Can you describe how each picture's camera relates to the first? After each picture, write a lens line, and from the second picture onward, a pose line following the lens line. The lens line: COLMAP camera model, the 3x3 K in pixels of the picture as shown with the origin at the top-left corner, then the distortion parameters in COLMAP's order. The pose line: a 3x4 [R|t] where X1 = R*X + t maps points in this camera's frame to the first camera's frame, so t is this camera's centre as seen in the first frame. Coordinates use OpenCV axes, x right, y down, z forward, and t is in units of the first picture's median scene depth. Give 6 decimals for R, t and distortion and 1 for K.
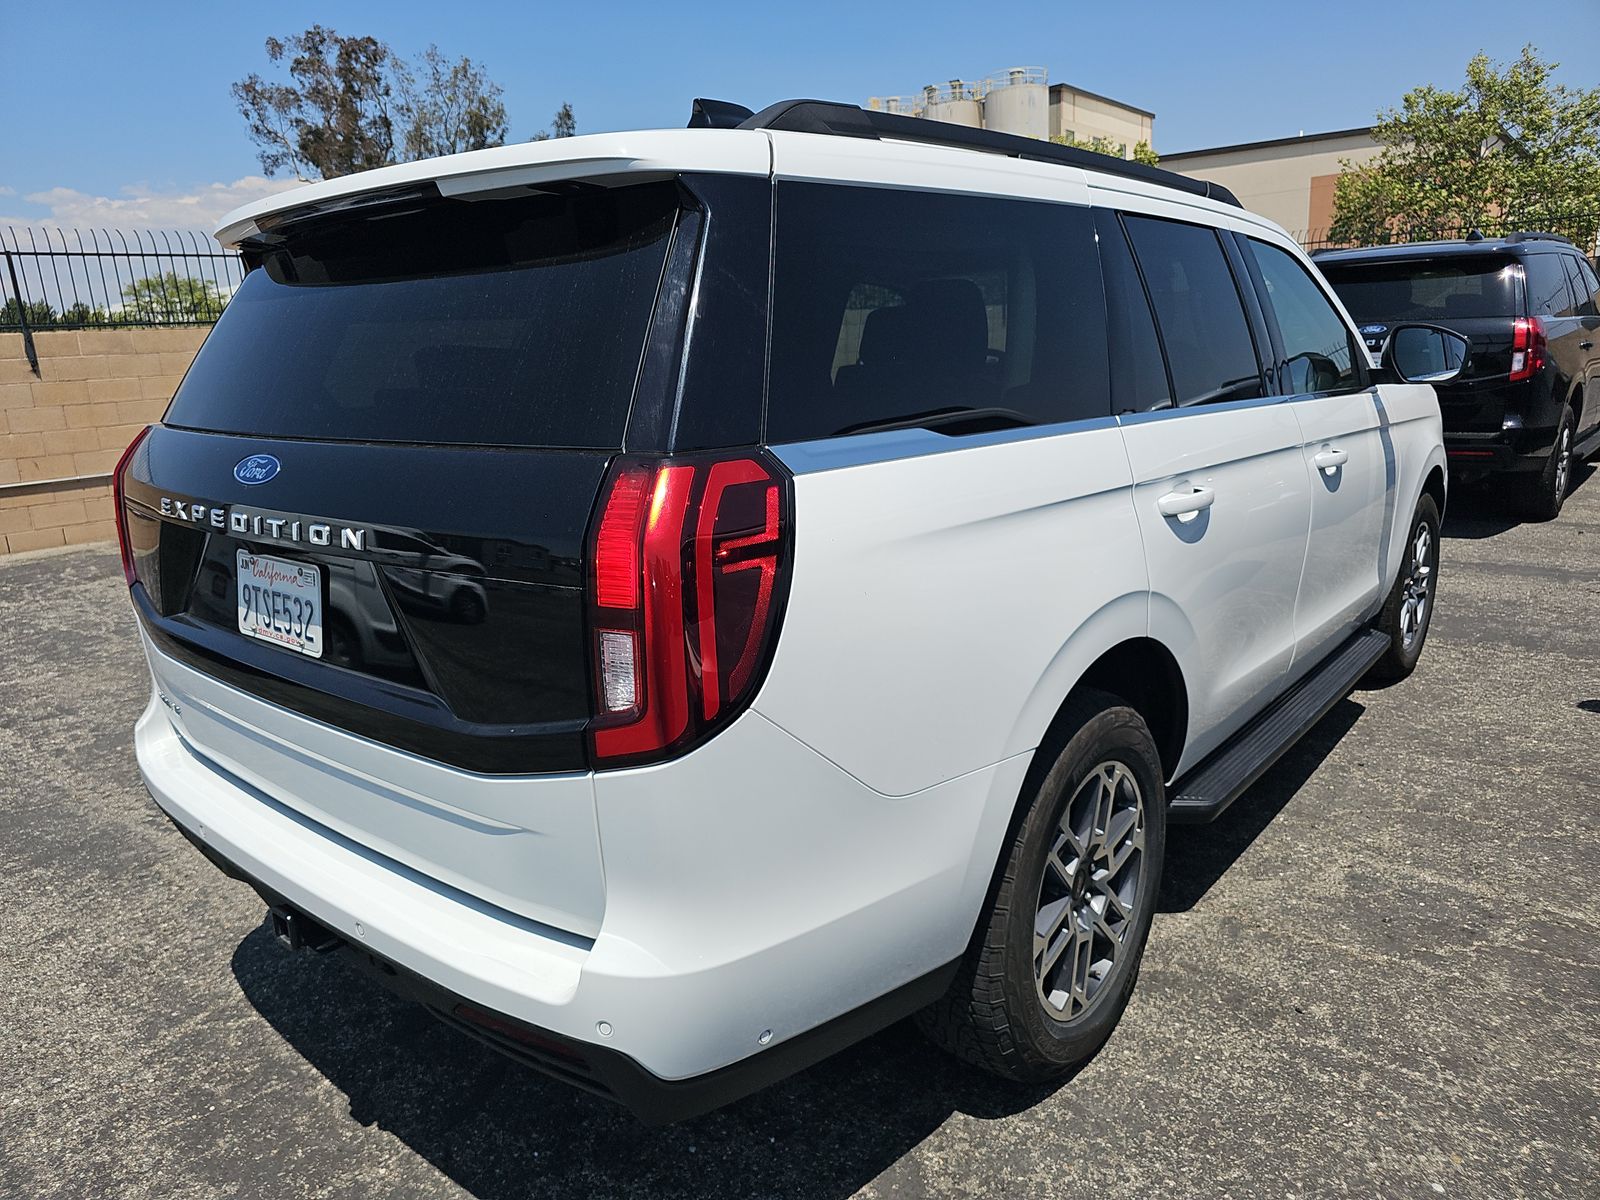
lens RADIAL K [[1064.5, 0, 800.0], [0, 1064.5, 600.0], [0, 0, 1]] dist [-0.001134, 0.000754]
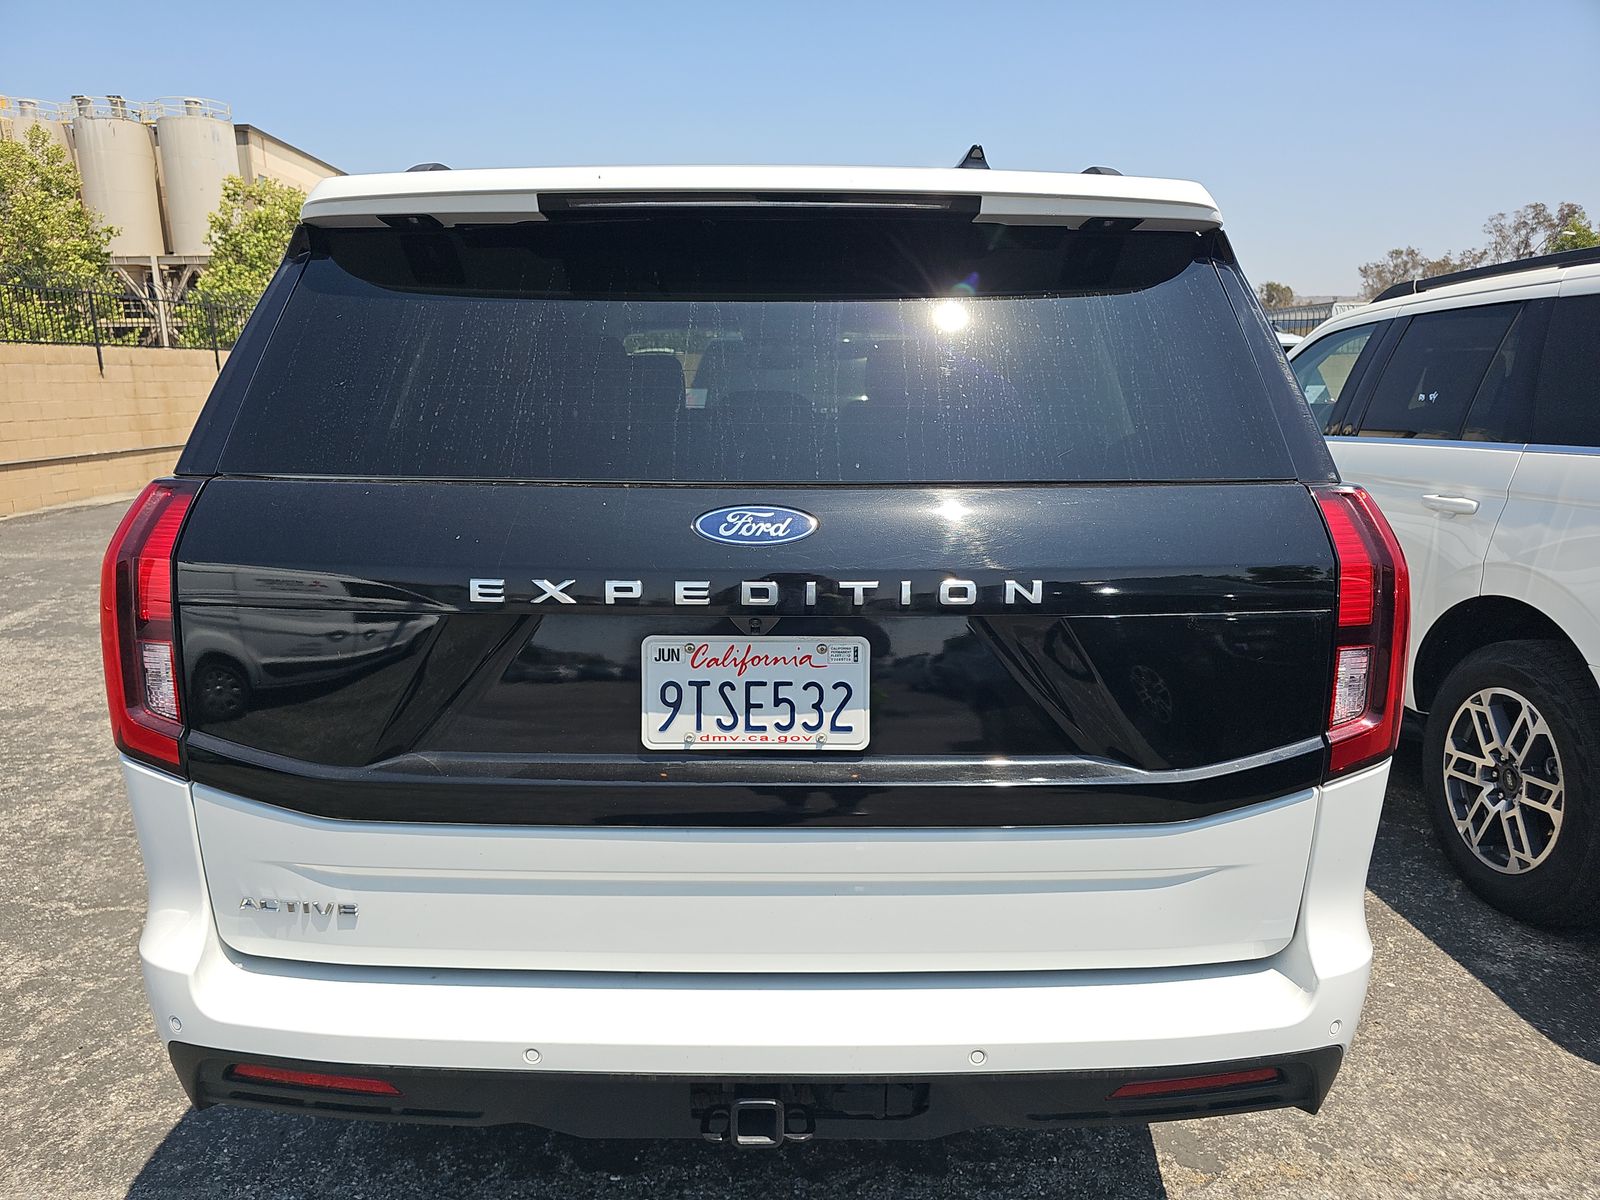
lens RADIAL K [[1064.5, 0, 800.0], [0, 1064.5, 600.0], [0, 0, 1]] dist [-0.001134, 0.000754]
pose [[0.762552, -0.083200, 0.641555, -0.933260], [0.118228, 0.992917, -0.011759, -0.051800], [-0.636032, 0.084816, 0.766987, 0.374201]]
